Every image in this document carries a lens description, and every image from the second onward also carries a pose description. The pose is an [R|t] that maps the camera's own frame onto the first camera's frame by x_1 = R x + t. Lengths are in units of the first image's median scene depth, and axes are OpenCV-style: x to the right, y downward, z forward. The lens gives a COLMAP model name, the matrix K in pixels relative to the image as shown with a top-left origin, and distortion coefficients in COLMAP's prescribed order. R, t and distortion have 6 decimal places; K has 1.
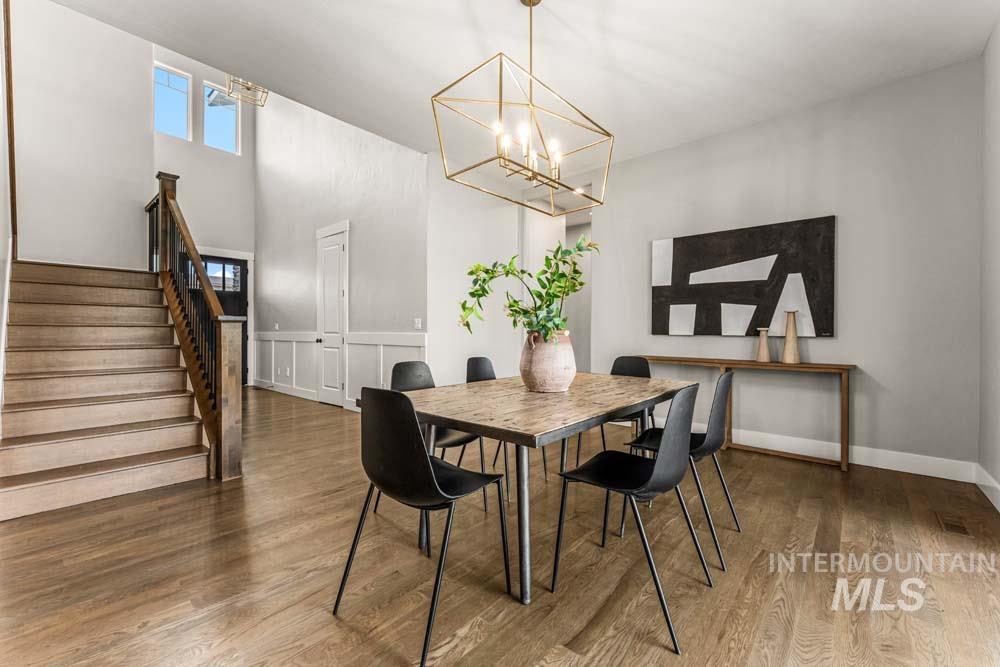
lens RADIAL K [[405.8, 0, 498.0], [0, 405.8, 335.2], [0, 0, 1]] dist [0.000303, -0.000153]
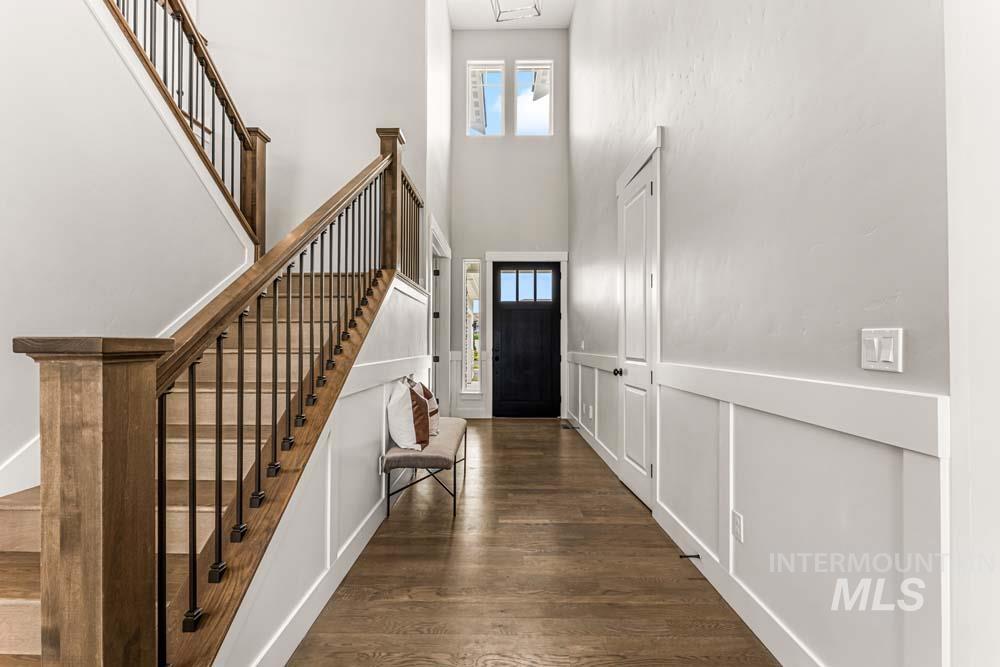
lens RADIAL K [[405.8, 0, 498.0], [0, 405.8, 335.2], [0, 0, 1]] dist [0.000303, -0.000153]
pose [[0.657160, -0.010406, -0.753680, -0.109037], [-0.017736, 0.999414, -0.029264, -0.016219], [0.753543, 0.032599, 0.656590, 0.438027]]
